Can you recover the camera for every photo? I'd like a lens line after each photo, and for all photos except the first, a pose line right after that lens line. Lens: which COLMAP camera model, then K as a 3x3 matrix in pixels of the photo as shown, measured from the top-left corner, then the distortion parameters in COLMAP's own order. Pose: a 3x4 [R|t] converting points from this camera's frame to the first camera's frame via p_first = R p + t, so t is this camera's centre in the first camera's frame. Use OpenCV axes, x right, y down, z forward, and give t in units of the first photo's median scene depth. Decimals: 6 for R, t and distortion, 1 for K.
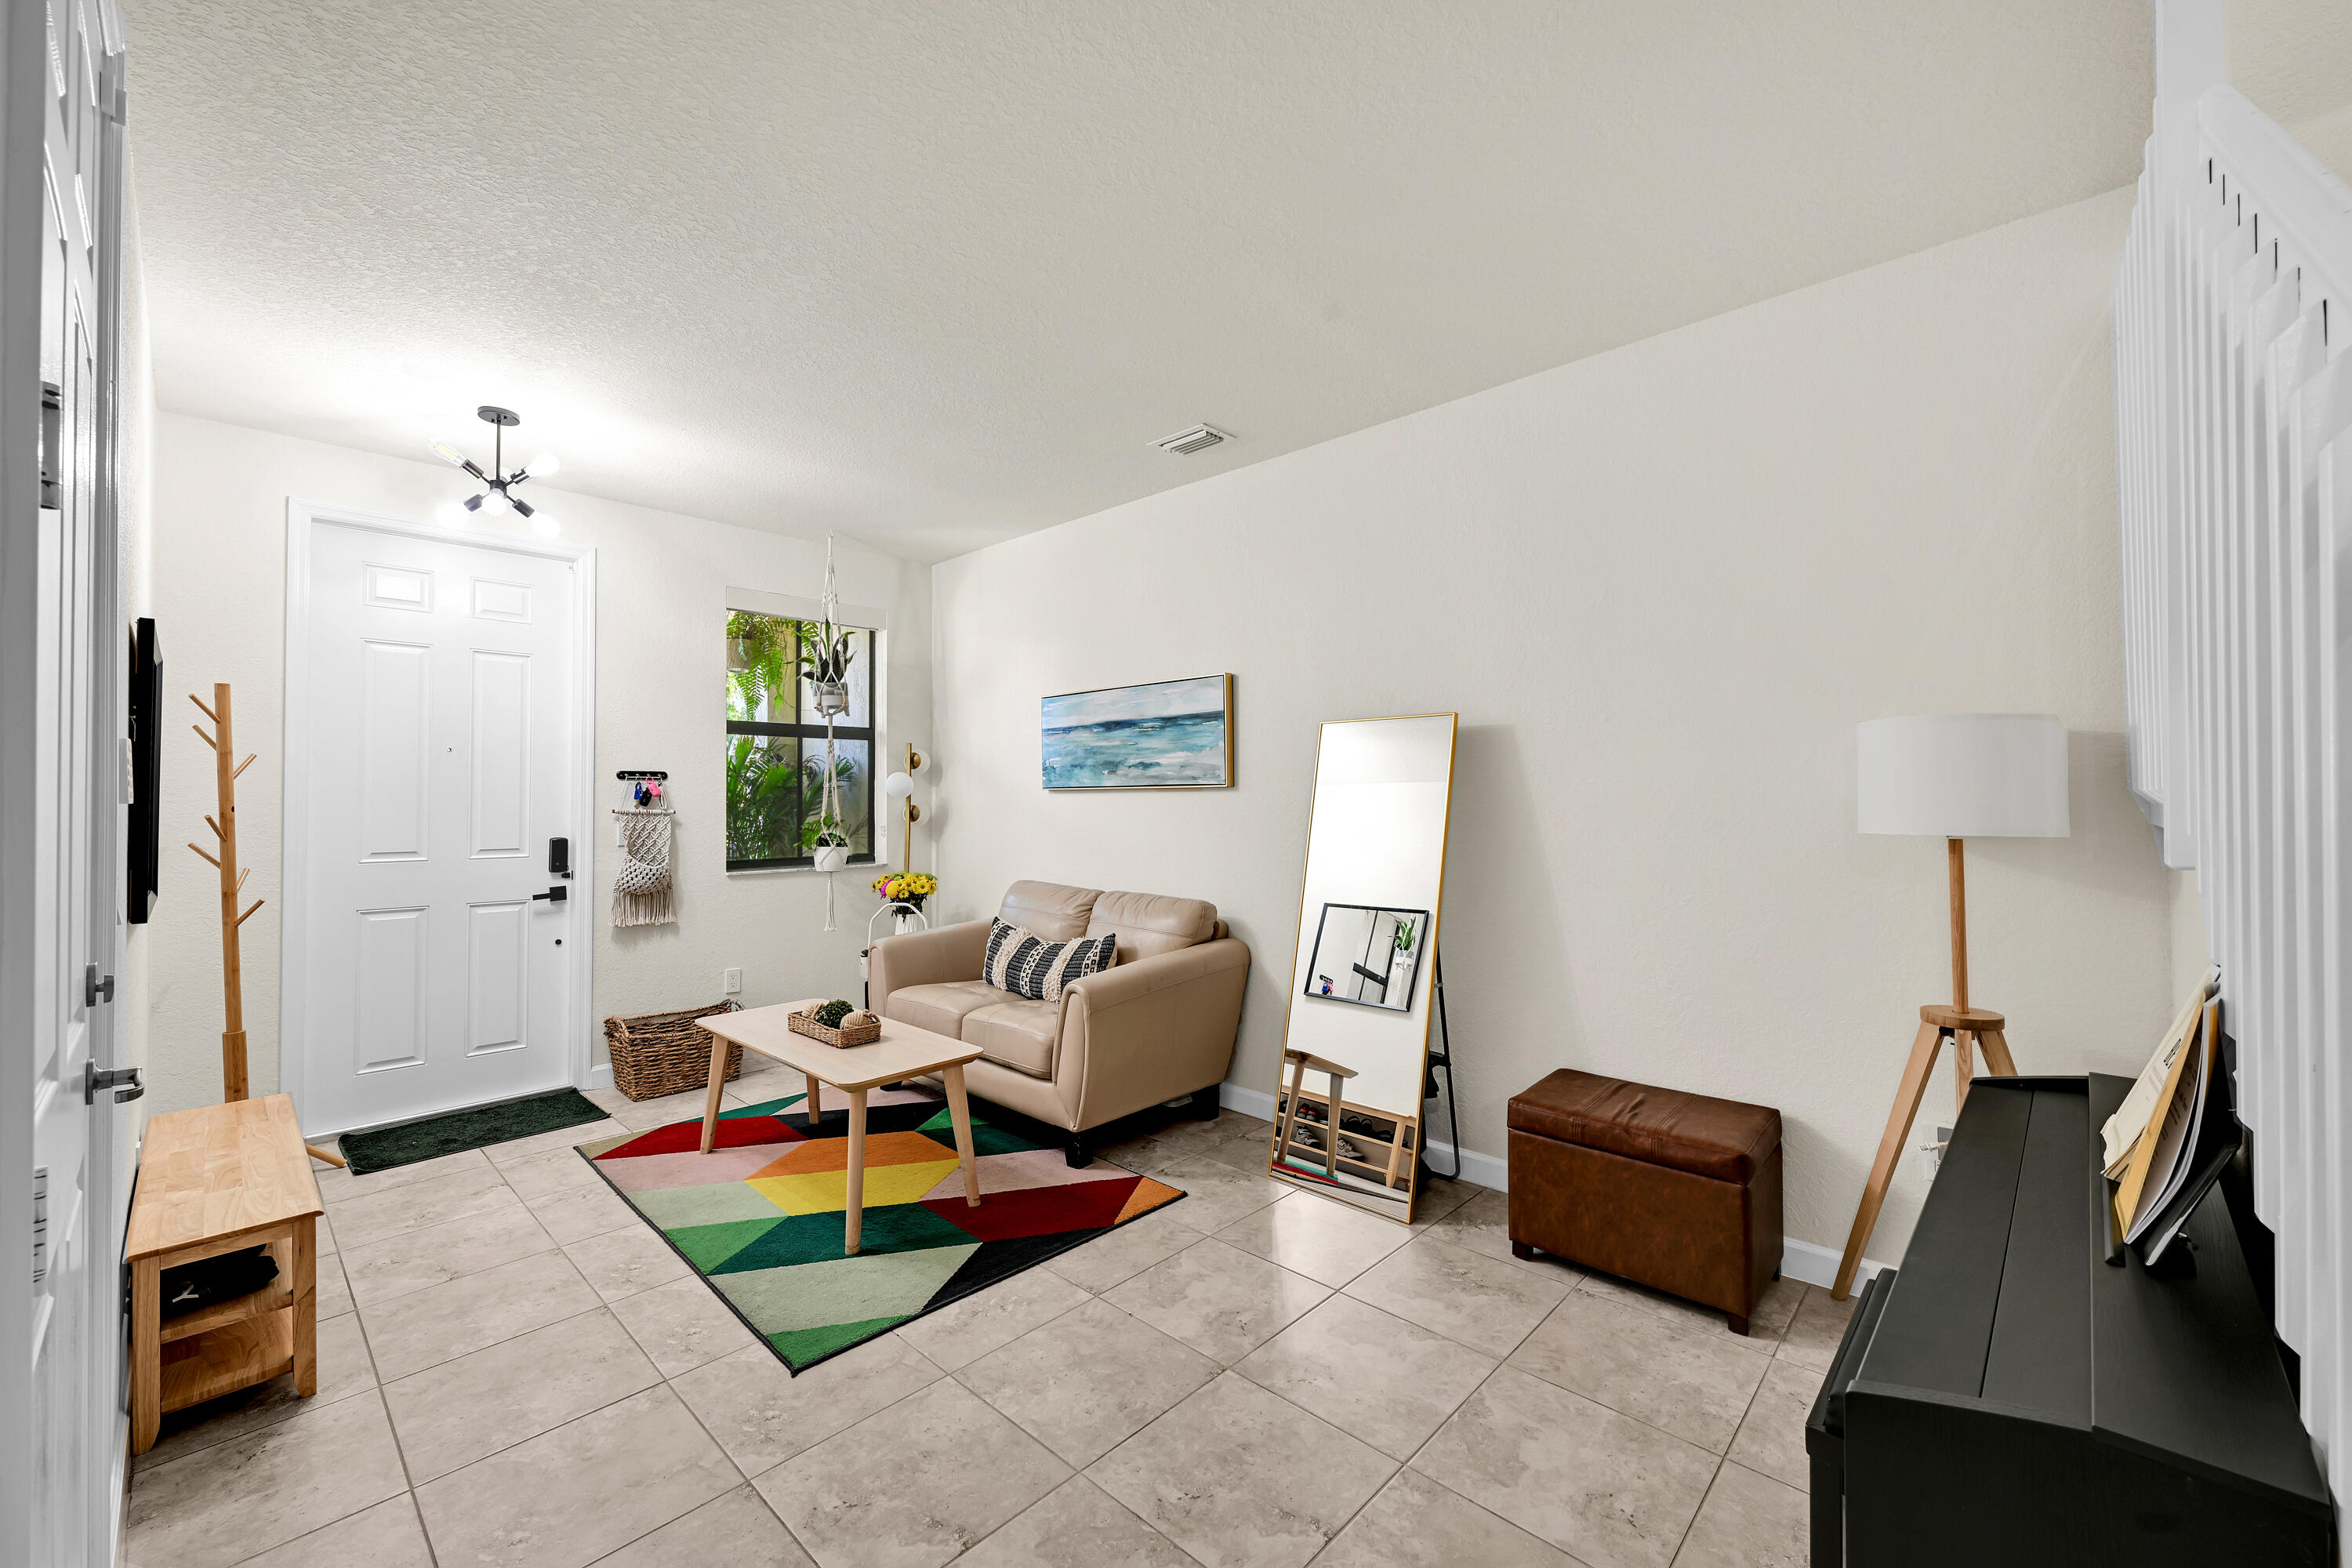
lens RADIAL K [[930.2, 0, 1162.0], [0, 930.2, 788.3], [0, 0, 1]] dist [-0.000736, -0.000165]
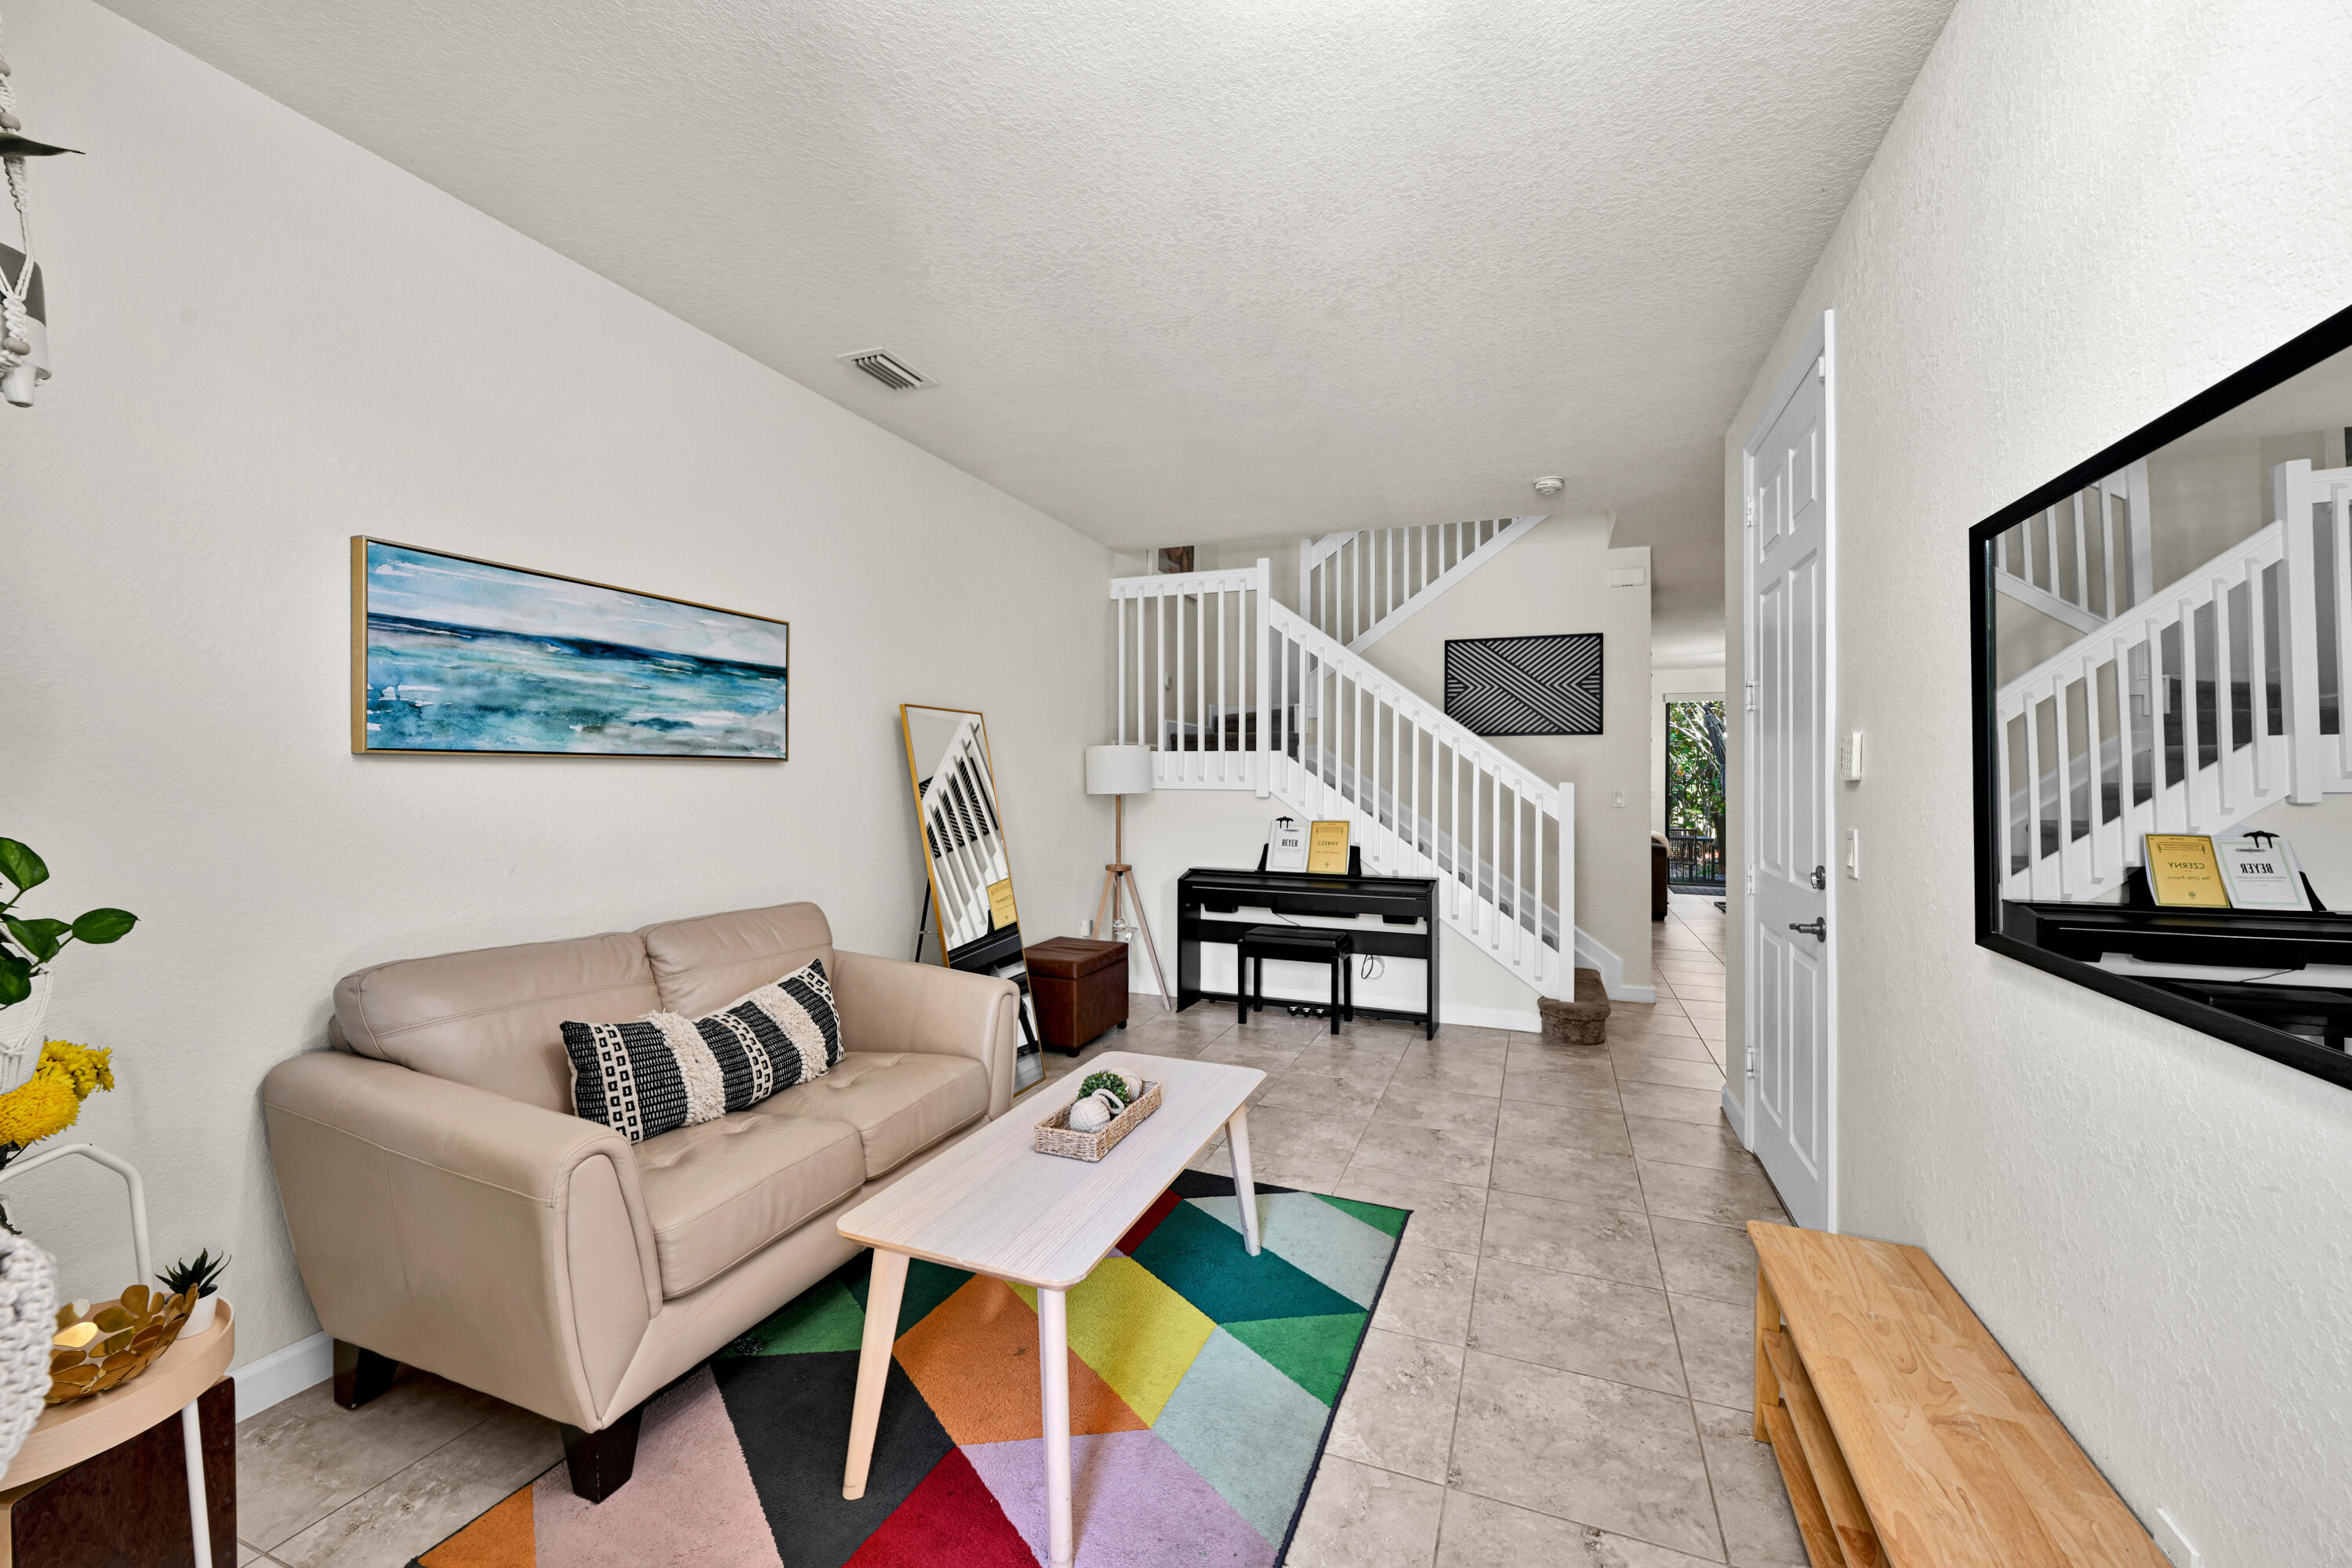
lens RADIAL K [[930.2, 0, 1169.3], [0, 930.2, 769.7], [0, 0, 1]] dist [-0.000736, -0.000165]
pose [[-0.372622, 0.010798, 0.927920, -0.766678], [-0.013194, 0.999770, -0.016932, 0.013831], [-0.927889, -0.018552, -0.372394, 0.930100]]
